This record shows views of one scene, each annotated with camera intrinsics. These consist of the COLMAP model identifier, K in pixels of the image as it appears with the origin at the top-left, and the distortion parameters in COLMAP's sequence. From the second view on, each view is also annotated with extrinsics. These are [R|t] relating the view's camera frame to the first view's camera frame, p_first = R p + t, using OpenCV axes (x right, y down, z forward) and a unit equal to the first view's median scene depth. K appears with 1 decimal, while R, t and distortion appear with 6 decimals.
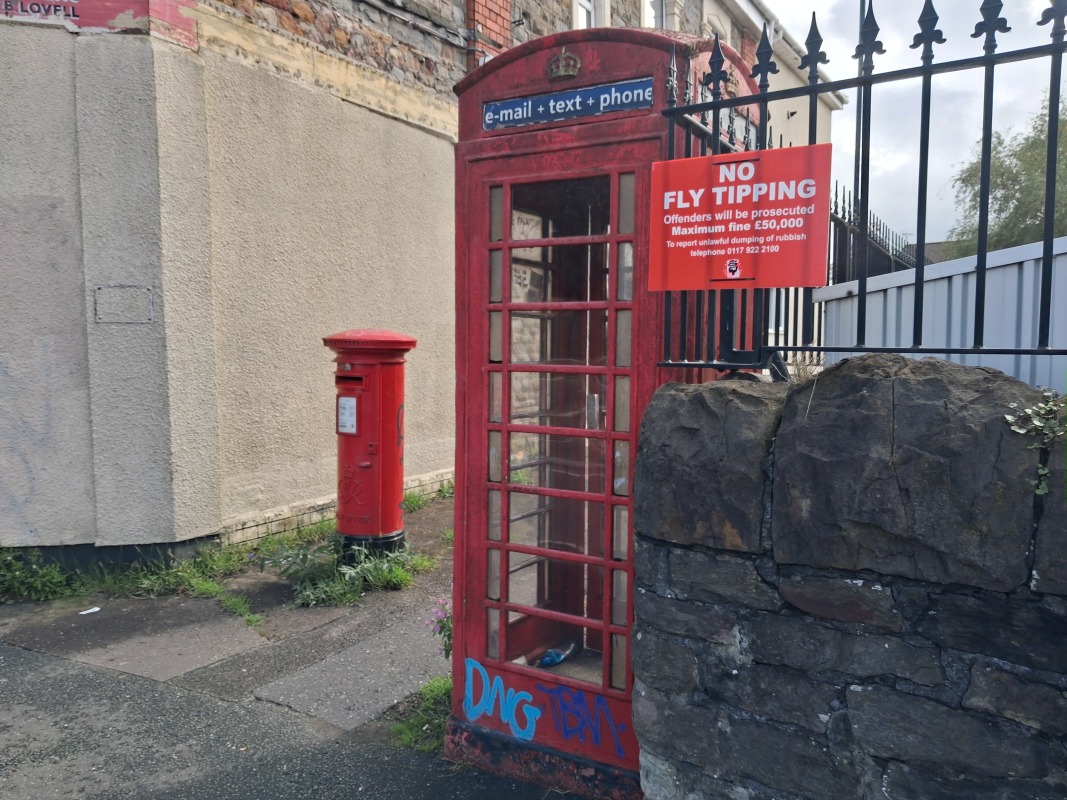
lens RADIAL K [[832.4, 0, 533.4], [0, 832.4, 398.2], [0, 0, 1]] dist [0.013583, -0.067083]
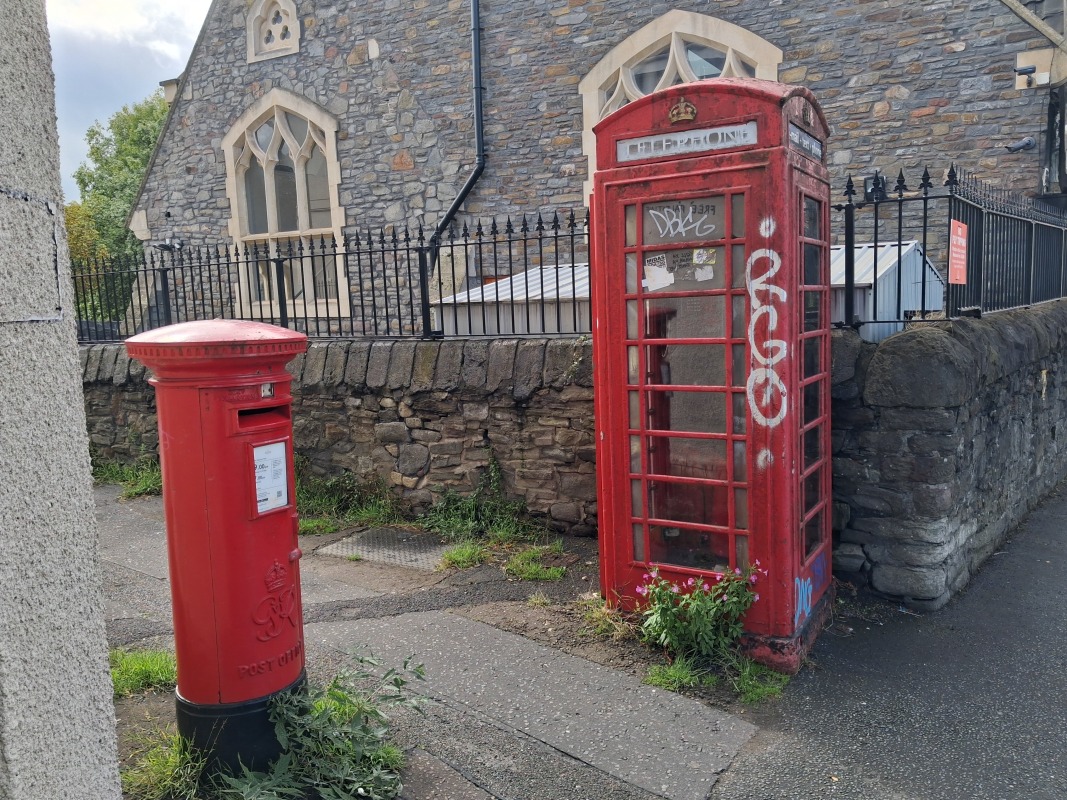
lens RADIAL K [[832.4, 0, 542.9], [0, 832.4, 389.9], [0, 0, 1]] dist [0.013583, -0.067083]
pose [[0.005784, -0.120093, 0.992746, -0.947808], [0.098902, 0.987964, 0.118939, -0.105428], [-0.995080, 0.097497, 0.017592, 0.999785]]
